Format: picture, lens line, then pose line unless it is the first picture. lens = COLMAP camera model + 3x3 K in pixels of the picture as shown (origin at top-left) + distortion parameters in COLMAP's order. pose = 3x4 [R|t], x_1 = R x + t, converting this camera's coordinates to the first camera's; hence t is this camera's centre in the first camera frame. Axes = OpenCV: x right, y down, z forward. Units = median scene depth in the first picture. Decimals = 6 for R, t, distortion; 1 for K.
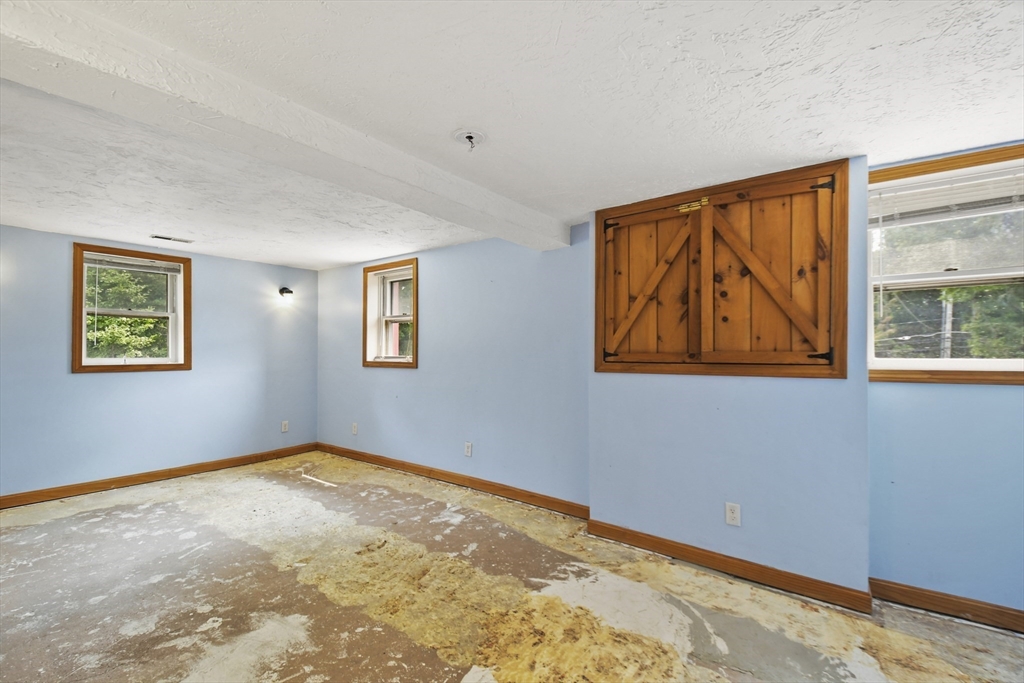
lens RADIAL K [[444.6, 0, 508.4], [0, 444.6, 345.2], [0, 0, 1]] dist [-0.001180, -0.010647]
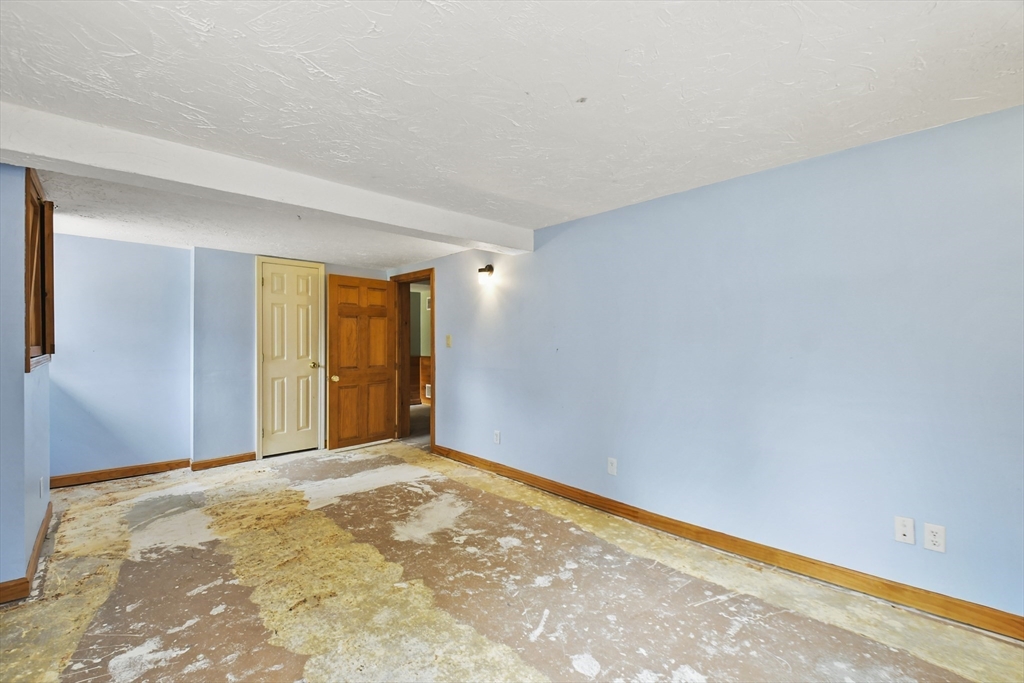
lens RADIAL K [[444.6, 0, 508.4], [0, 444.6, 345.2], [0, 0, 1]] dist [-0.001180, -0.010647]
pose [[-0.983077, -0.006895, 0.183065, -0.924927], [-0.006658, 0.999976, 0.001907, 0.012635], [-0.183074, 0.000656, -0.983099, 2.016601]]
